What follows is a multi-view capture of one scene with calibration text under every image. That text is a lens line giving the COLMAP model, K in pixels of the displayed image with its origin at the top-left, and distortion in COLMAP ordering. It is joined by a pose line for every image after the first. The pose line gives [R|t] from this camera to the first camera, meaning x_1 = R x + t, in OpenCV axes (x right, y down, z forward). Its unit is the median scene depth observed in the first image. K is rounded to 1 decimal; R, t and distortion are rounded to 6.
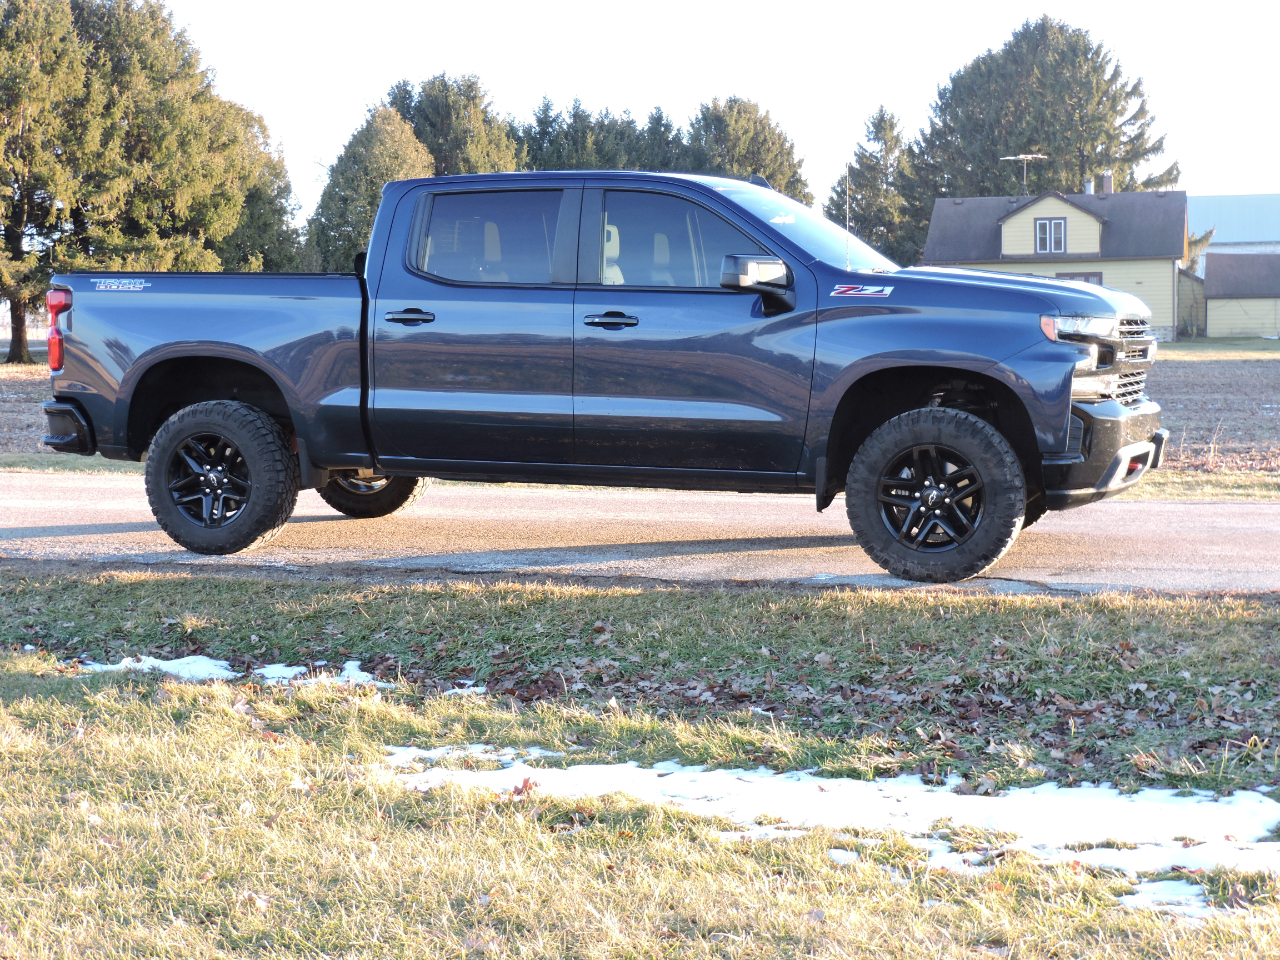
lens RADIAL K [[1897.2, 0, 647.9], [0, 1897.2, 477.2], [0, 0, 1]] dist [-0.011193, -0.039708]
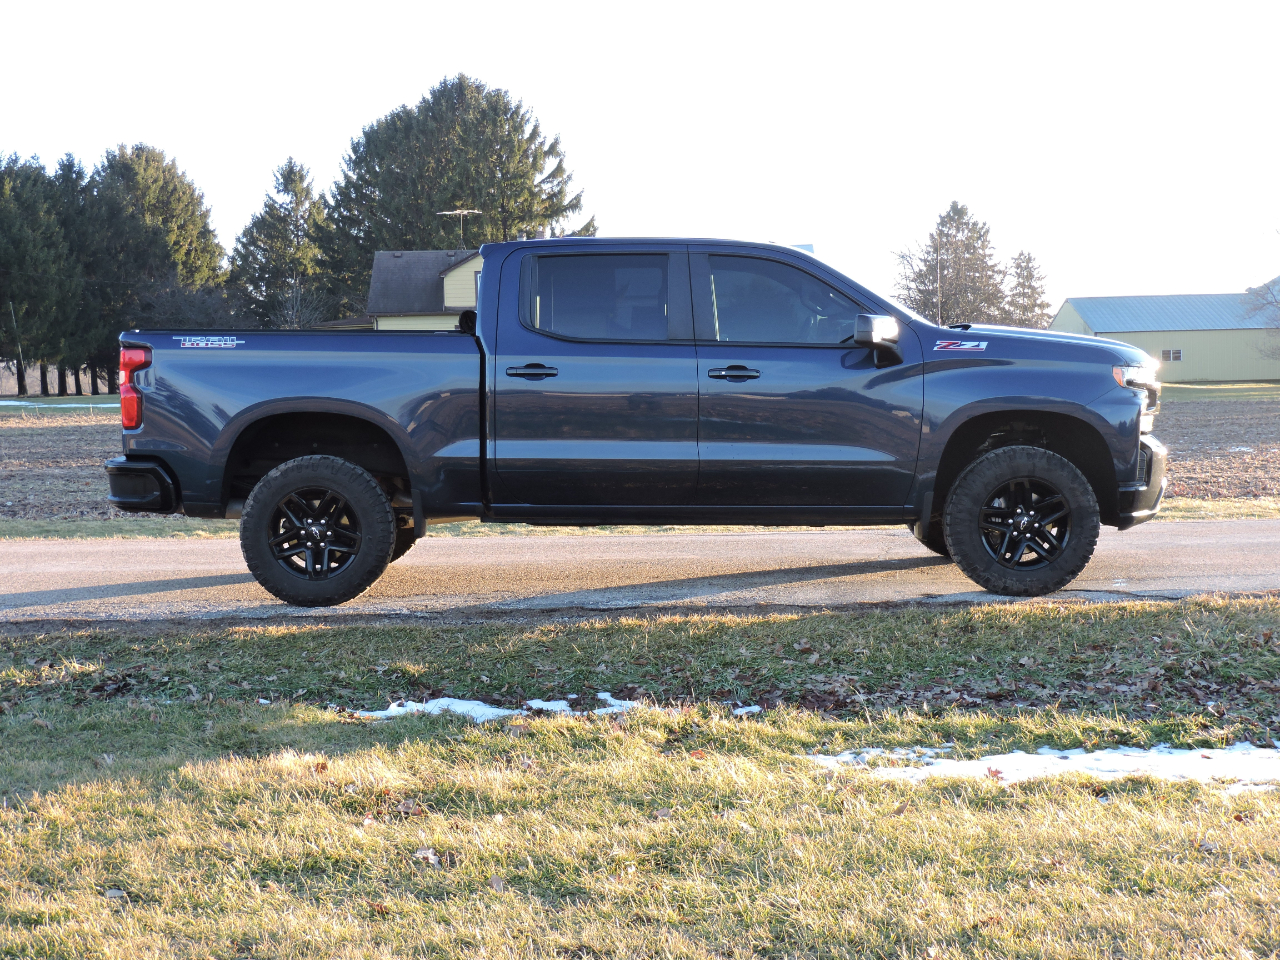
lens RADIAL K [[1897.2, 0, 647.9], [0, 1897.2, 477.2], [0, 0, 1]] dist [-0.011193, -0.039708]
pose [[0.946044, -0.026590, 0.322945, -0.066292], [0.035161, 0.999167, -0.020736, -0.000202], [-0.322125, 0.030972, 0.946190, -0.003803]]
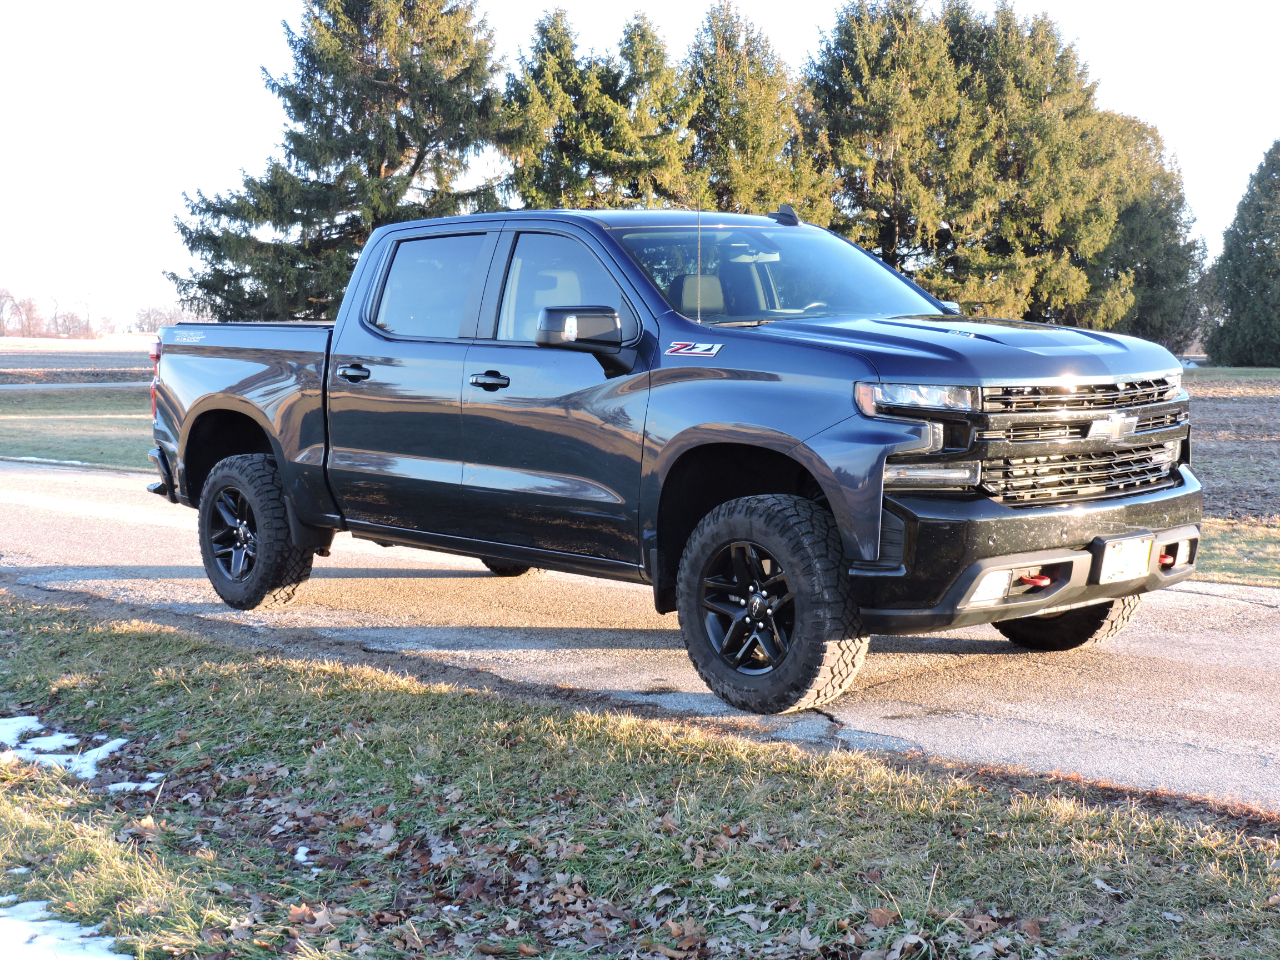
lens RADIAL K [[1897.2, 0, 647.9], [0, 1897.2, 477.2], [0, 0, 1]] dist [-0.011193, -0.039708]
pose [[0.864869, 0.035092, -0.500770, 0.076715], [-0.038264, 0.999260, 0.003940, -0.006823], [0.500537, 0.015754, 0.865572, 0.041989]]
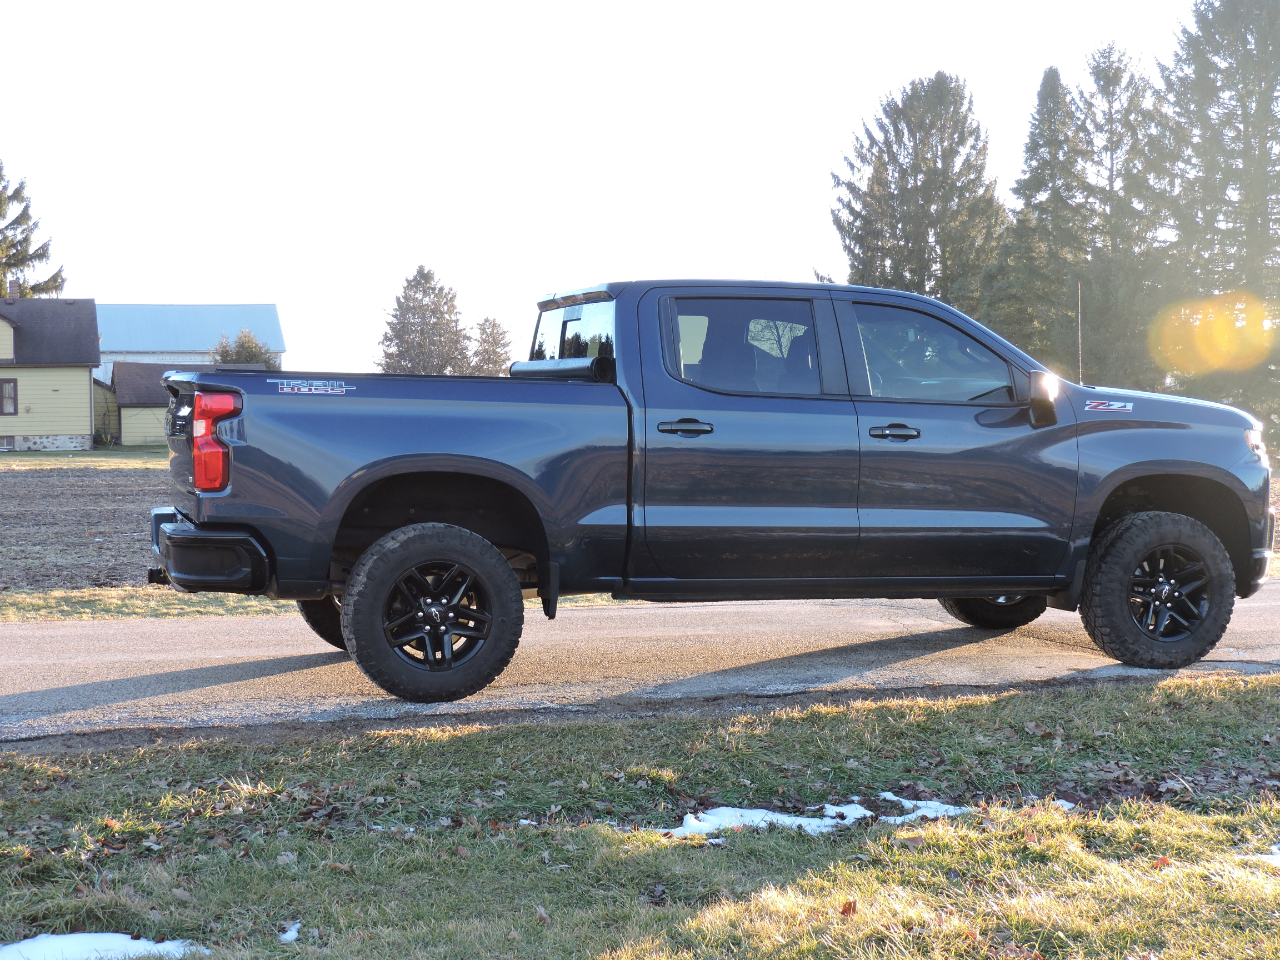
lens RADIAL K [[1897.2, 0, 647.9], [0, 1897.2, 477.2], [0, 0, 1]] dist [-0.011193, -0.039708]
pose [[0.806993, -0.011097, 0.590456, -0.112437], [0.044511, 0.998122, -0.042076, -0.003499], [-0.588881, 0.060237, 0.805972, 0.041923]]
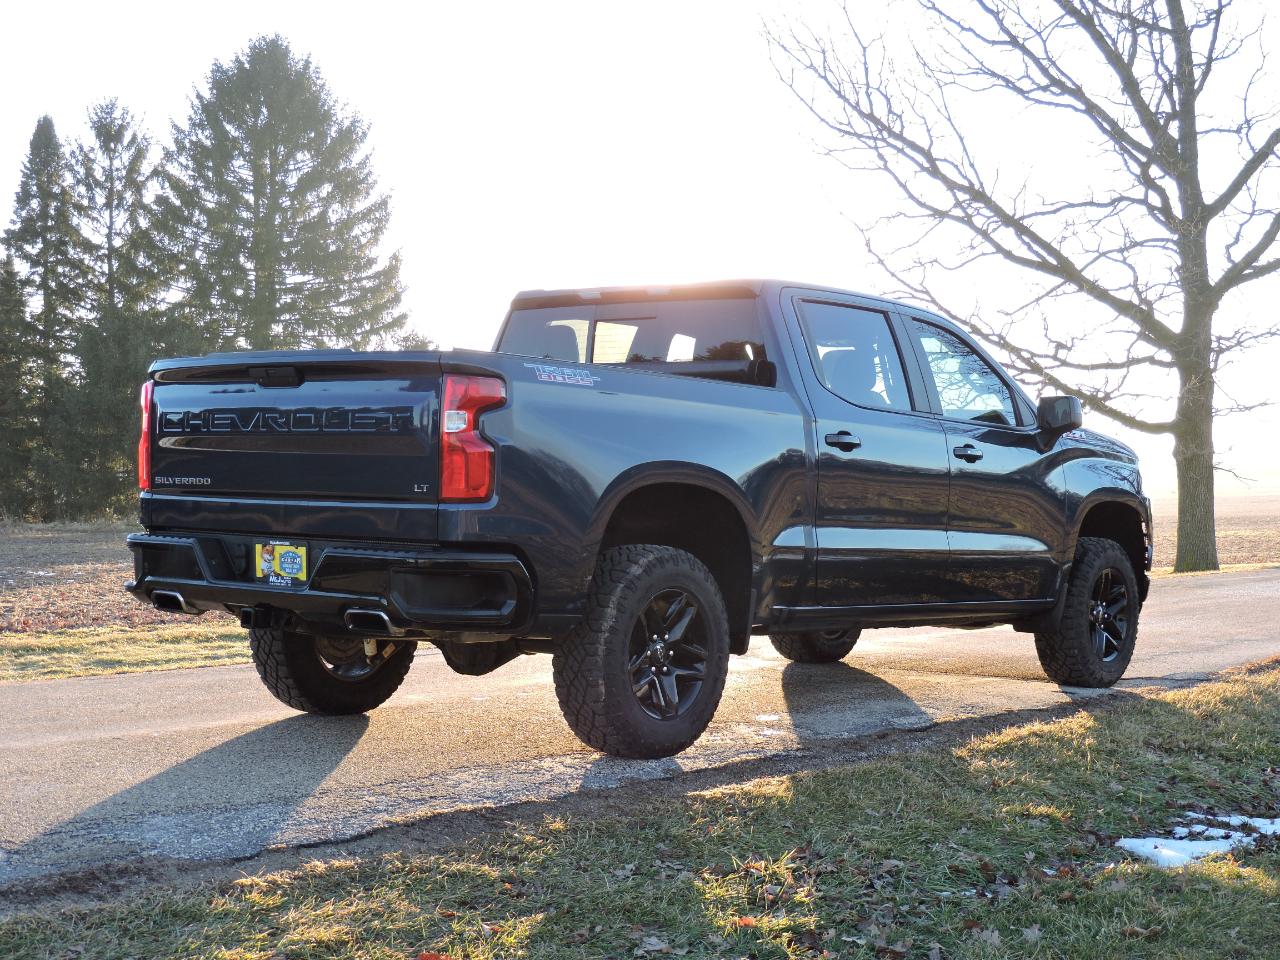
lens RADIAL K [[1897.2, 0, 647.9], [0, 1897.2, 477.2], [0, 0, 1]] dist [-0.011193, -0.039708]
pose [[0.349145, 0.020809, 0.936838, -0.155447], [0.063273, 0.996948, -0.045725, -0.005616], [-0.934930, 0.075241, 0.346763, 0.127623]]
